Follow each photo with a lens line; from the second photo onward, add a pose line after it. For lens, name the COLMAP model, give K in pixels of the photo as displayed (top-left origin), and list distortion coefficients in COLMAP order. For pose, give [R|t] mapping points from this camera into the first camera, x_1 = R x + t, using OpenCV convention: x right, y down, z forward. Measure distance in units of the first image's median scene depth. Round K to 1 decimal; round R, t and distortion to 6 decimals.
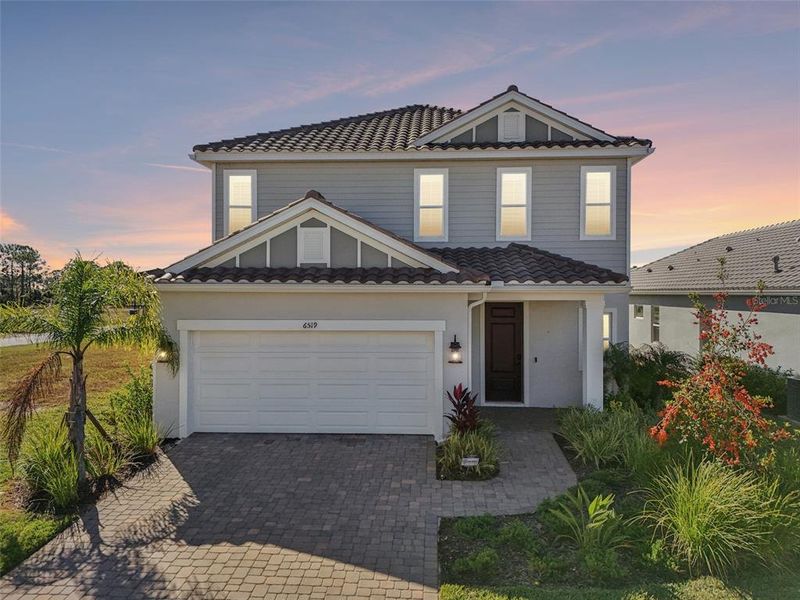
lens RADIAL K [[590.6, 0, 387.7], [0, 590.6, 300.5], [0, 0, 1]] dist [0.025359, -0.005130]
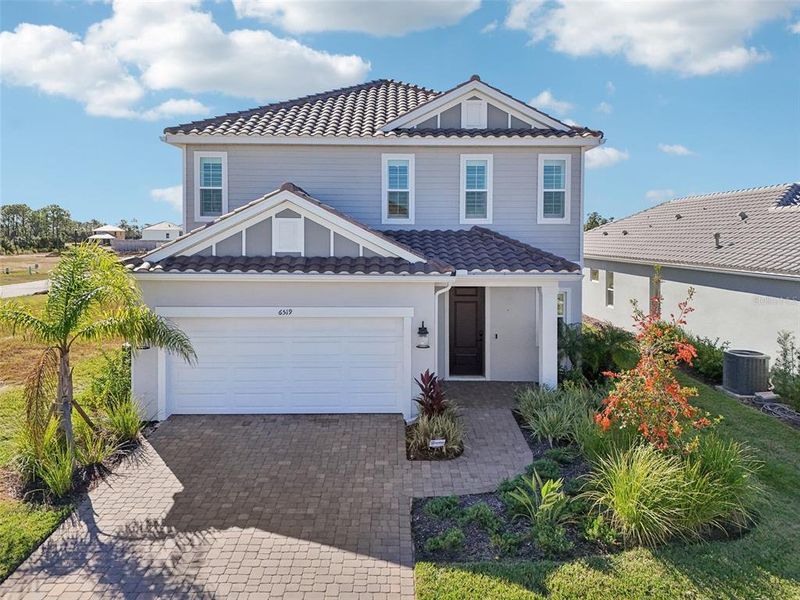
lens RADIAL K [[614.7, 0, 385.6], [0, 614.7, 256.1], [0, 0, 1]] dist [0.025060, -0.004441]
pose [[0.997680, -0.000975, 0.068068, -0.027463], [-0.000326, 0.999818, 0.019097, -0.077738], [-0.068074, -0.019074, 0.997498, -0.101595]]
